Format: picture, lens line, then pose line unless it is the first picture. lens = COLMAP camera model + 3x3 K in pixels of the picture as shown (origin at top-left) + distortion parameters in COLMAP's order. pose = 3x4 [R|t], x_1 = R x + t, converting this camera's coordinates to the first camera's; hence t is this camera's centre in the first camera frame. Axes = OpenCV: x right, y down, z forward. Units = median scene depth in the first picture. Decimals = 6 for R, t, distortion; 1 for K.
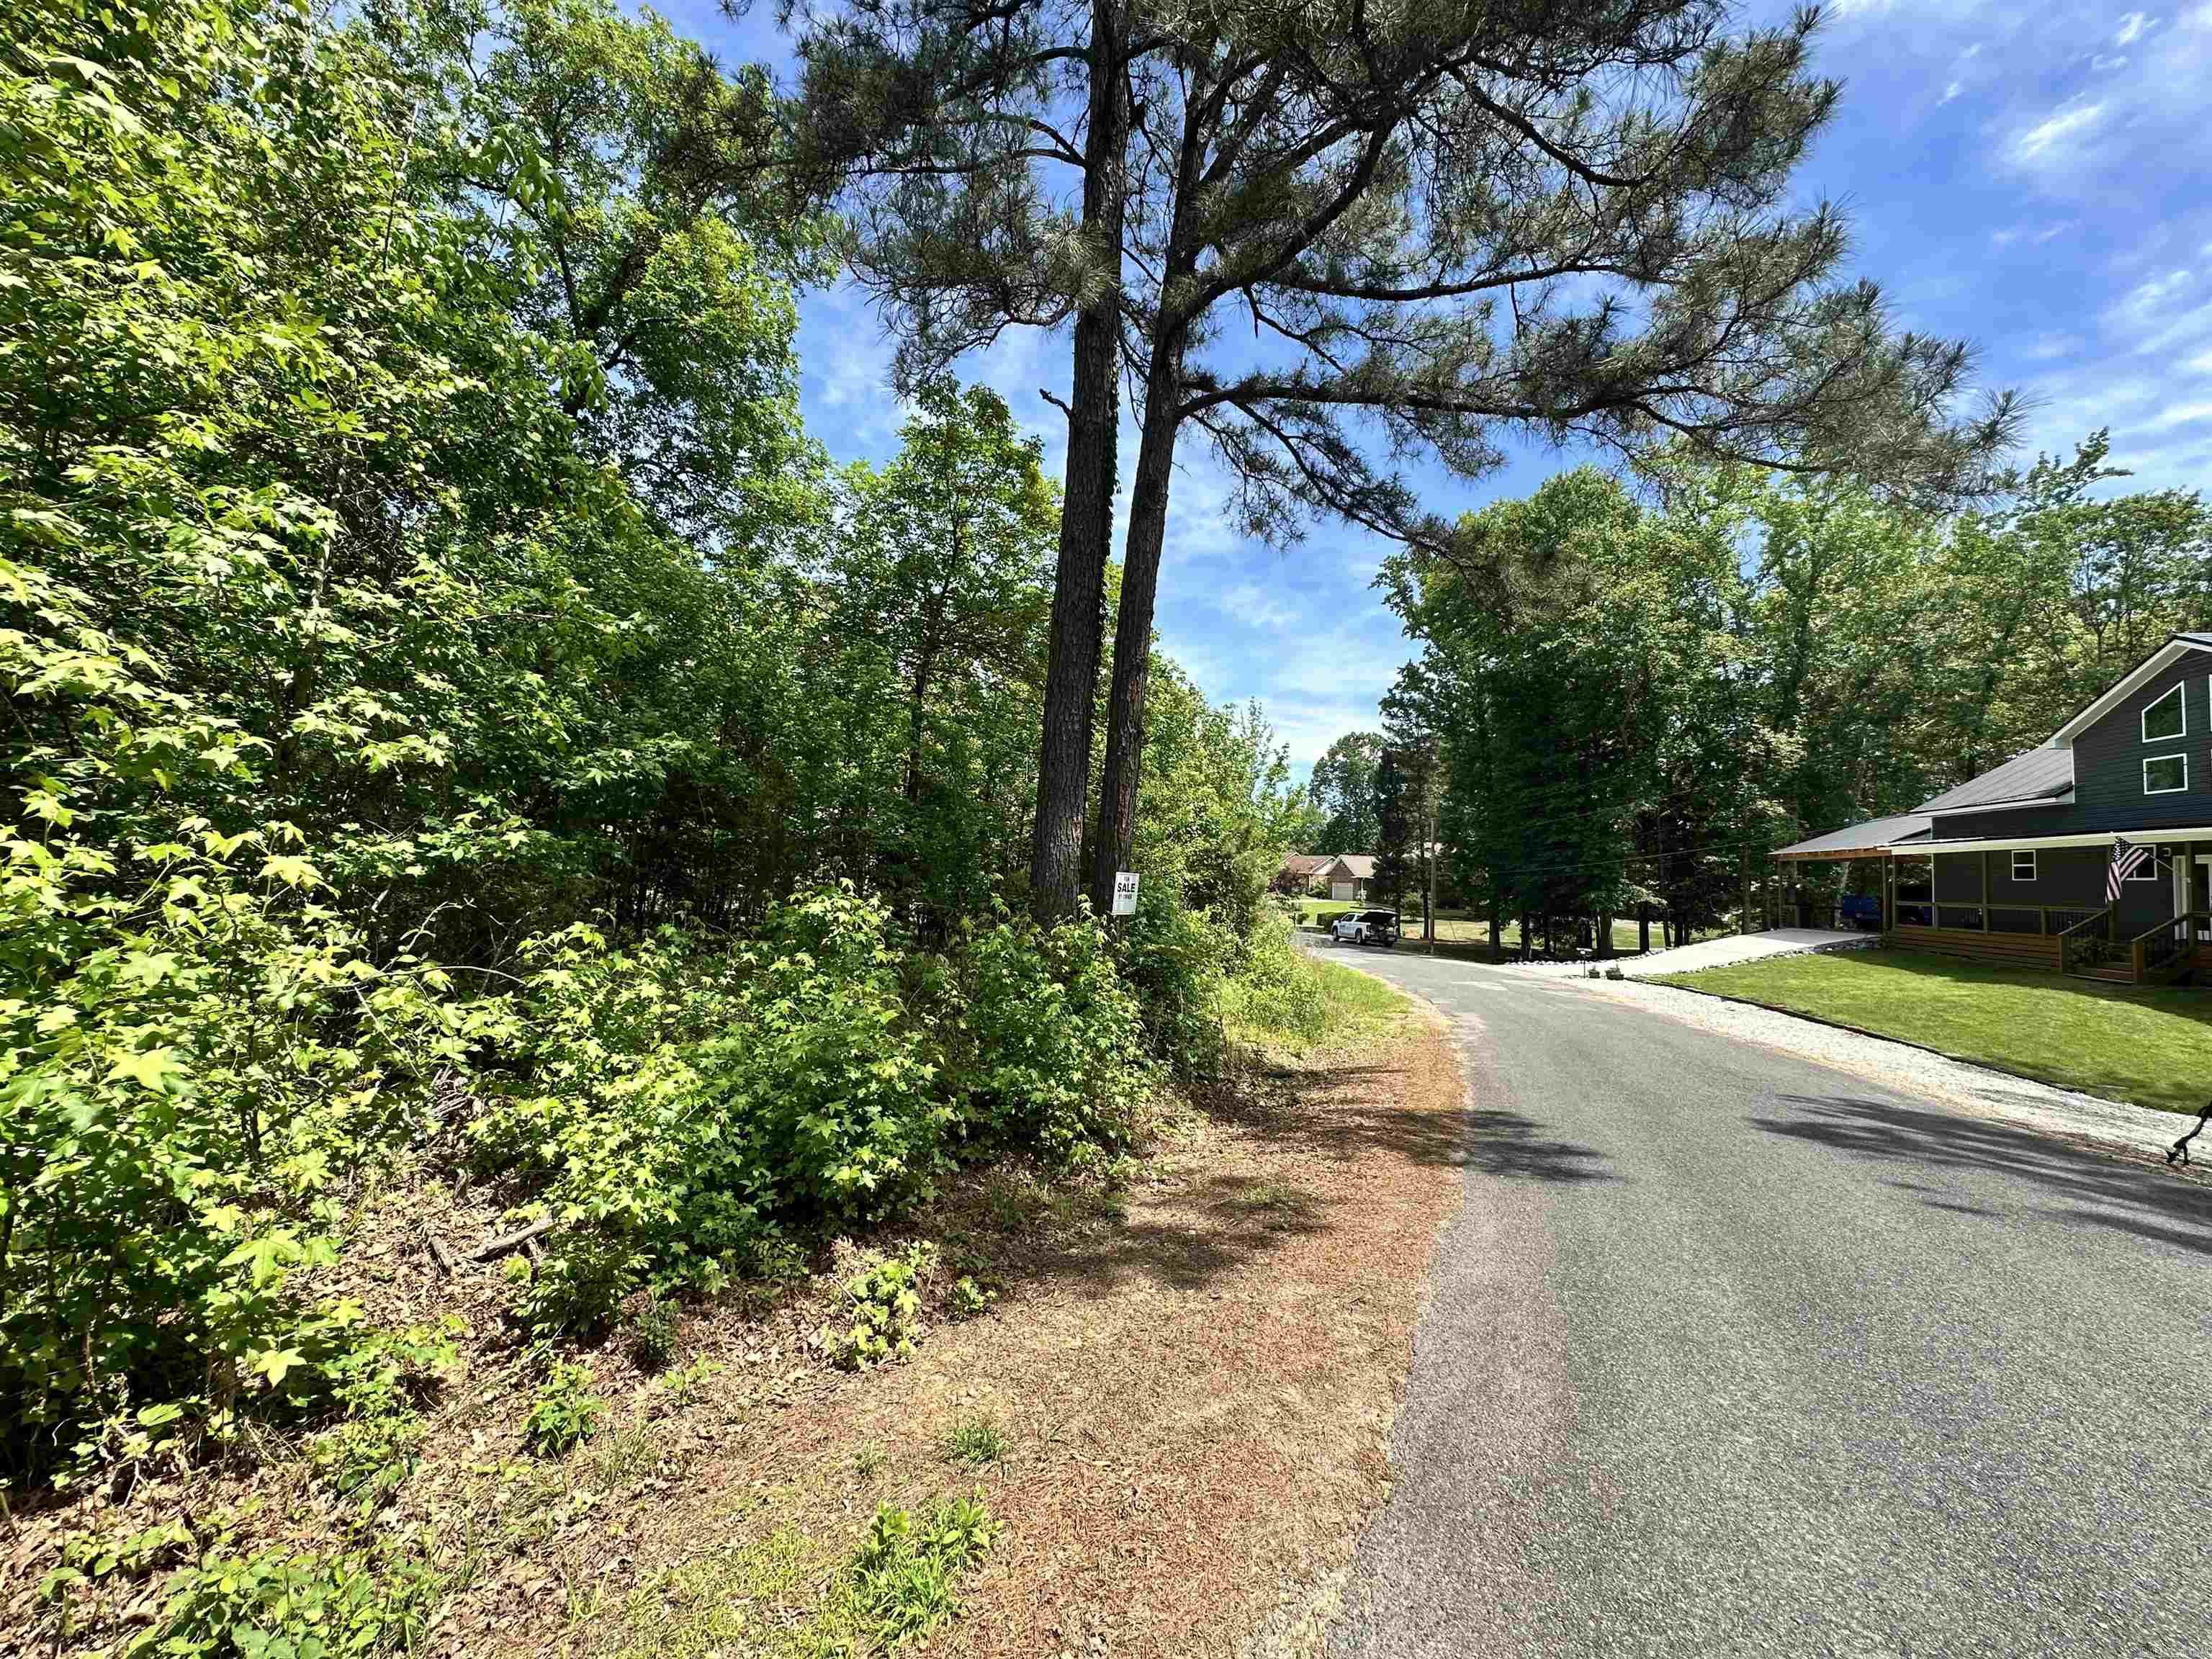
lens RADIAL K [[882.9, 0, 1109.9], [0, 882.9, 830.4], [0, 0, 1]] dist [-0.006836, 0.001491]
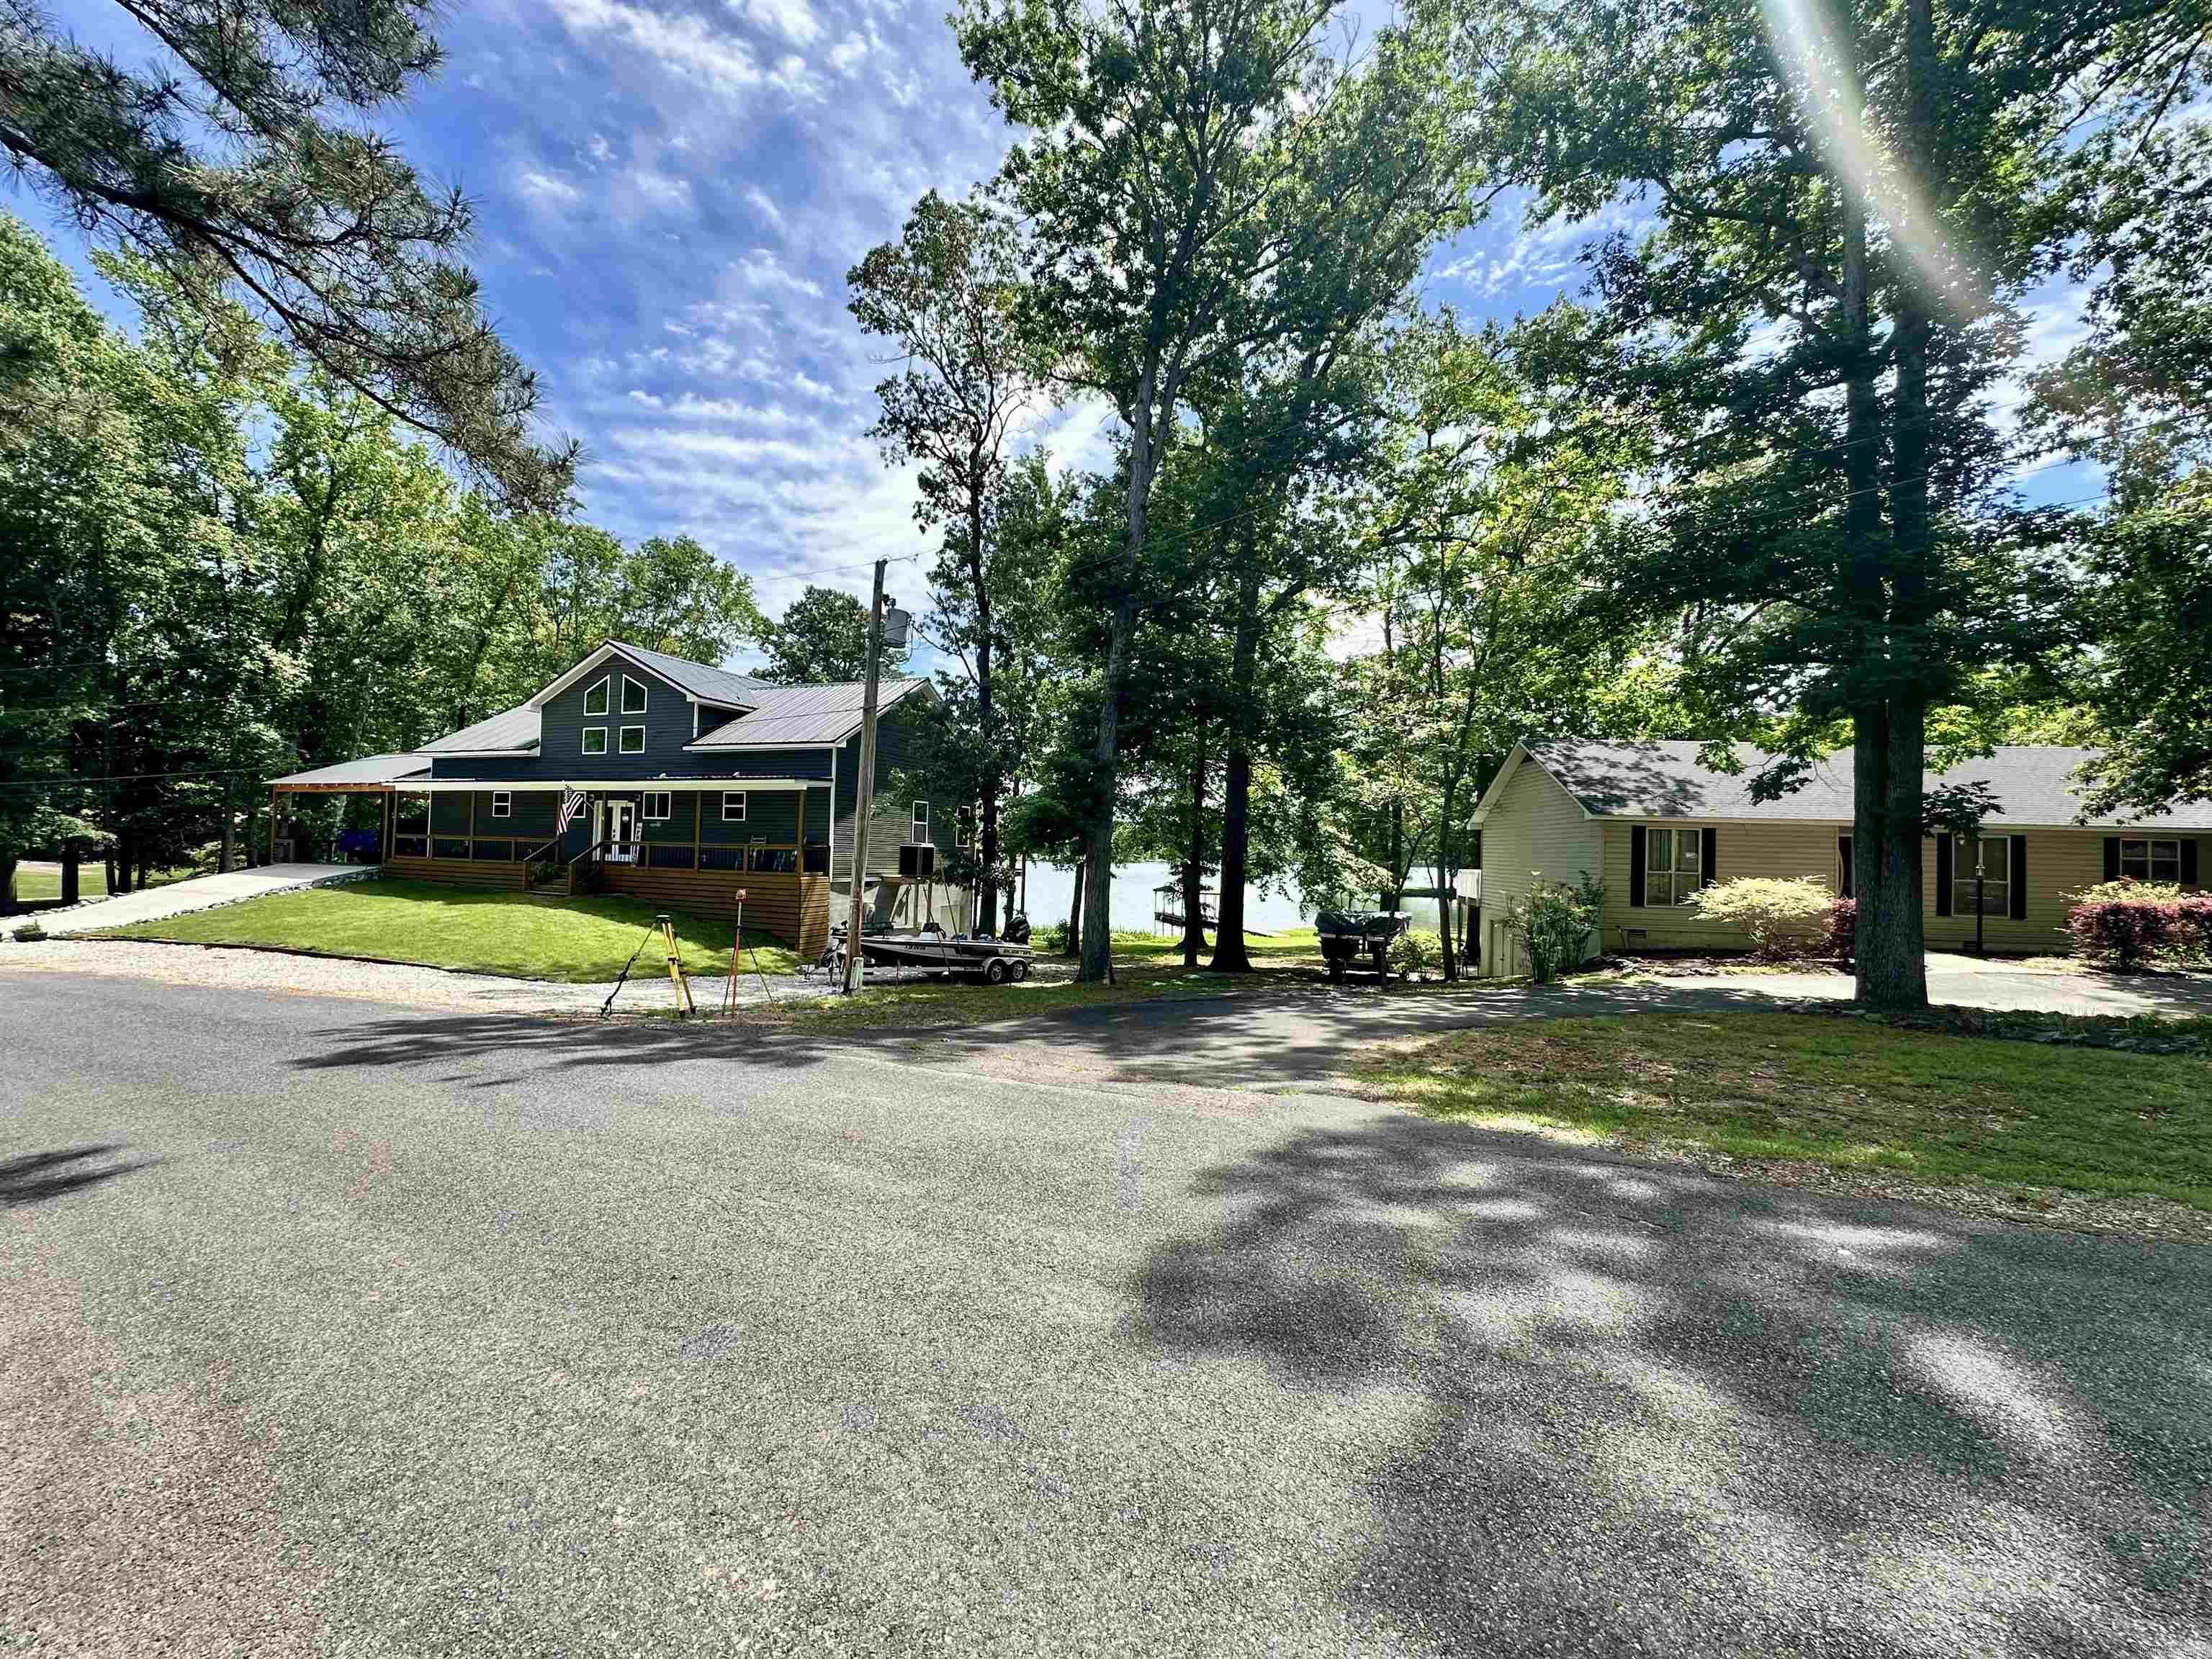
lens RADIAL K [[882.9, 0, 1109.2], [0, 882.9, 834.1], [0, 0, 1]] dist [-0.006836, 0.001491]
pose [[0.145647, -0.005058, 0.989324, -0.055040], [-0.074101, 0.997122, 0.016007, -0.000497], [-0.986558, -0.075641, 0.144853, -0.000830]]
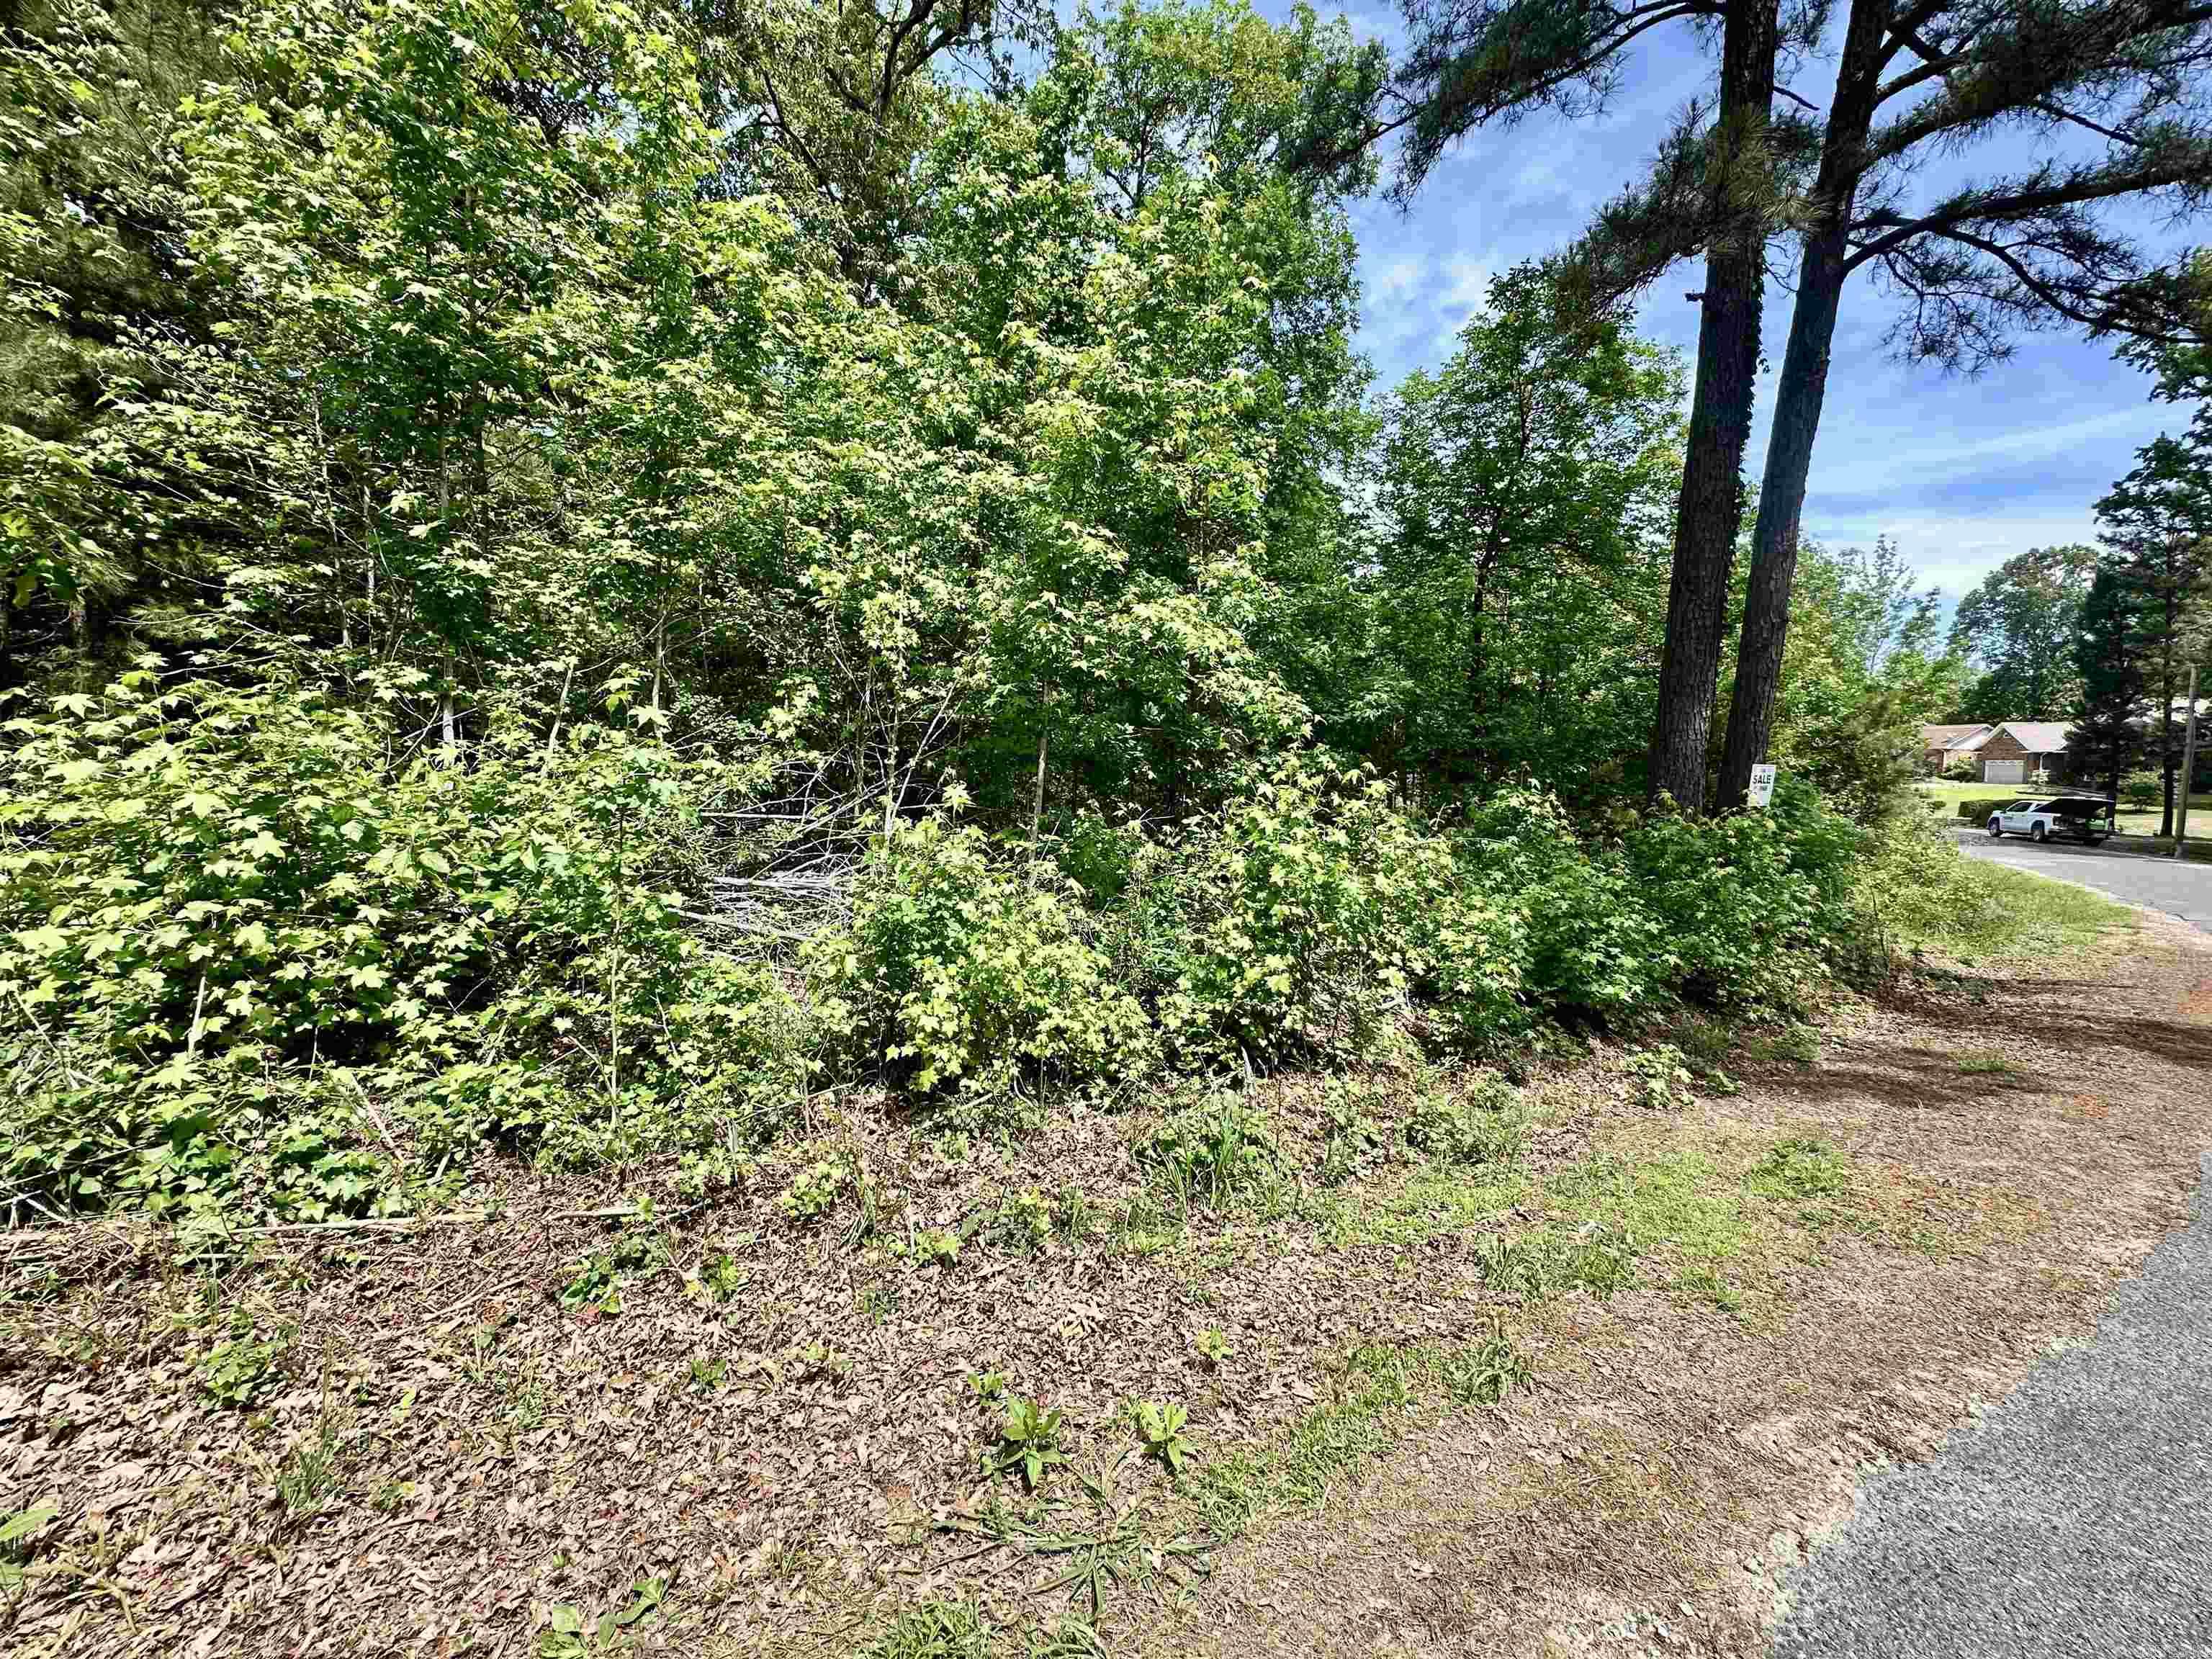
lens RADIAL K [[882.9, 0, 1107.7], [0, 882.9, 829.9], [0, 0, 1]] dist [-0.006836, 0.001491]
pose [[0.861200, 0.011387, -0.508139, -0.104214], [0.051779, 0.992582, 0.109999, -0.024770], [0.505622, -0.121042, 0.854222, -0.223525]]
